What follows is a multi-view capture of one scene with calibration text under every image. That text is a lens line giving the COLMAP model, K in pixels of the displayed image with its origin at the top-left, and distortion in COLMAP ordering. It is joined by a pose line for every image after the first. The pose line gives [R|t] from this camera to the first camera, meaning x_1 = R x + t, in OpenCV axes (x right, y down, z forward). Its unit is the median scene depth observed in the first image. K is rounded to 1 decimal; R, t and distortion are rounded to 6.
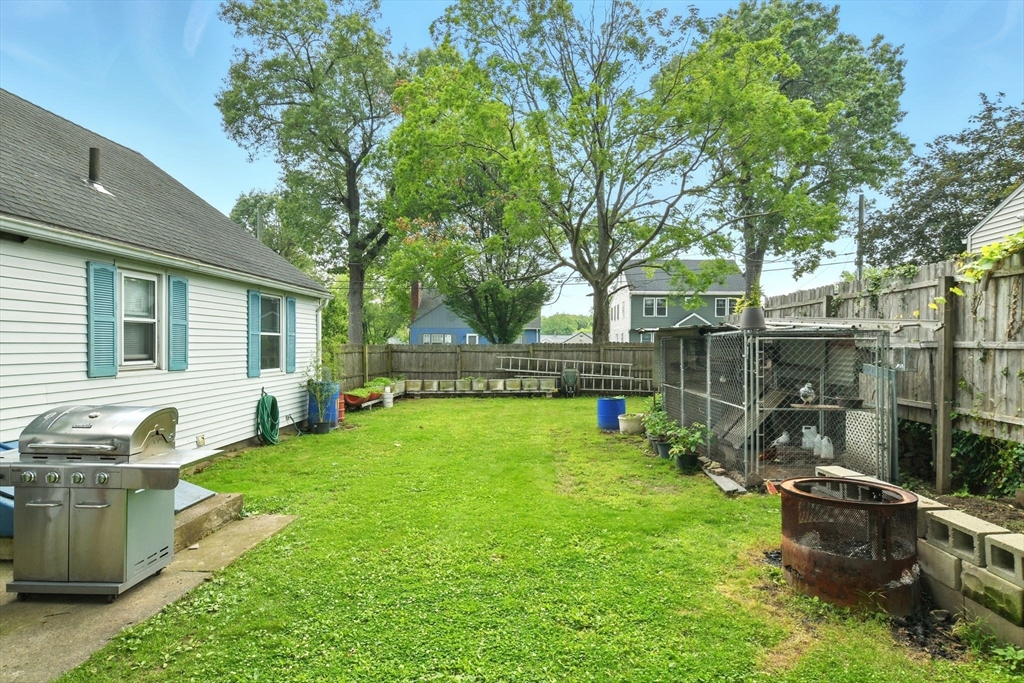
lens RADIAL K [[537.9, 0, 520.7], [0, 537.9, 345.5], [0, 0, 1]] dist [0.002678, -0.000151]
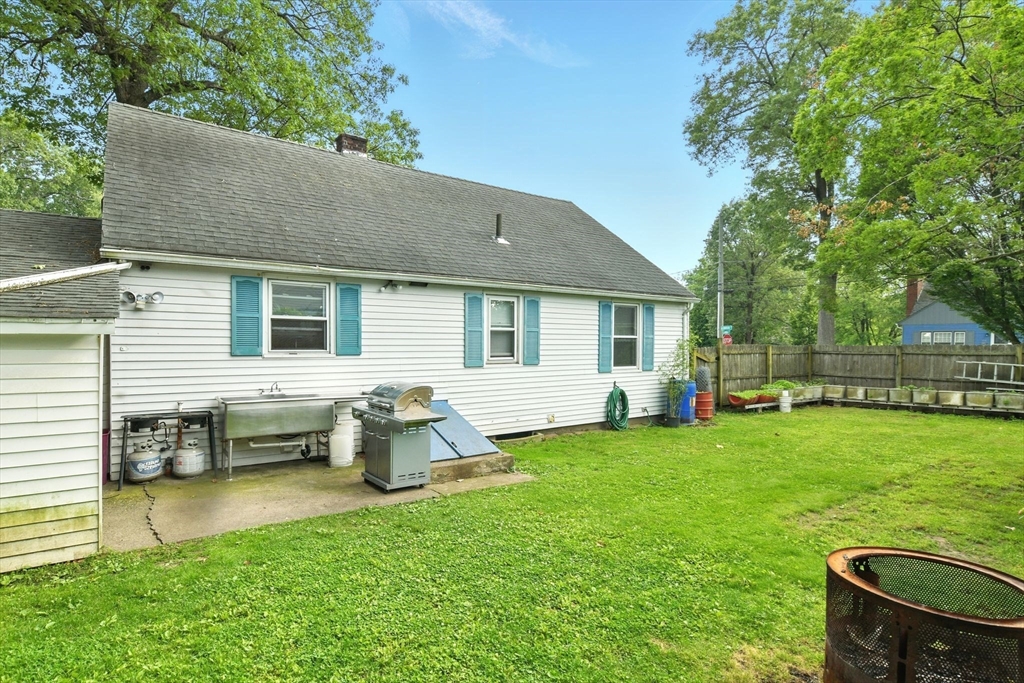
lens RADIAL K [[537.9, 0, 521.4], [0, 537.9, 343.1], [0, 0, 1]] dist [0.002678, -0.000151]
pose [[0.634462, -0.004264, -0.772942, 0.238619], [0.000074, 0.999985, -0.005455, -0.000969], [0.772954, 0.003403, 0.634453, 0.062529]]
